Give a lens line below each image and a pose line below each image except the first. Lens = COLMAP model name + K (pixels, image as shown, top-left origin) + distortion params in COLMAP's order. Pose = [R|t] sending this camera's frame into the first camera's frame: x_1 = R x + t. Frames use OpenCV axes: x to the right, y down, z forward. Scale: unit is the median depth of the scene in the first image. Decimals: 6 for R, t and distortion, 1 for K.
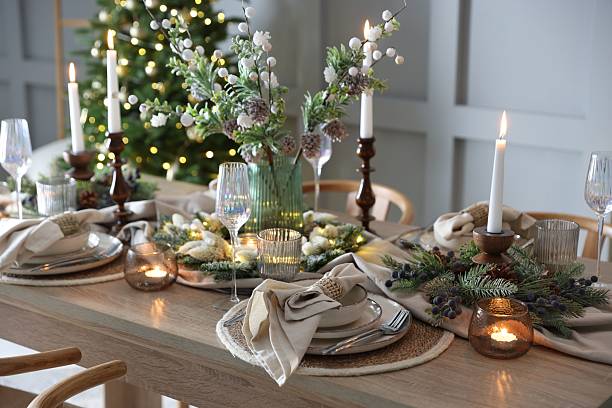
lens RADIAL K [[1021.1, 0, 306.0], [0, 1021.1, 204.0], [0, 0, 1]] dist [0.128897, 0.090899]
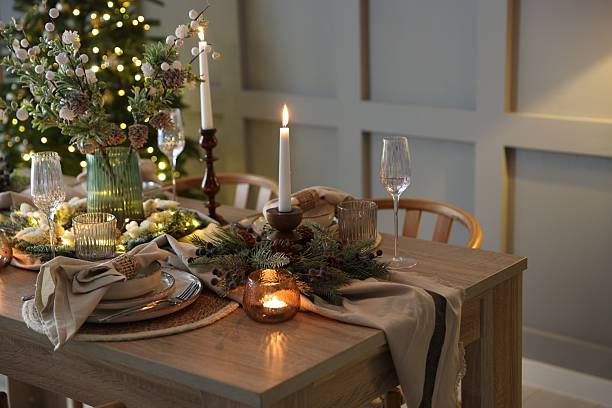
lens RADIAL K [[1021.1, 0, 306.0], [0, 1021.1, 204.0], [0, 0, 1]] dist [0.128897, 0.090899]
pose [[0.999665, -0.018112, -0.018514, 0.232635], [0.018061, 0.999833, -0.002929, 0.023913], [0.018564, 0.002594, 0.999824, -0.091419]]
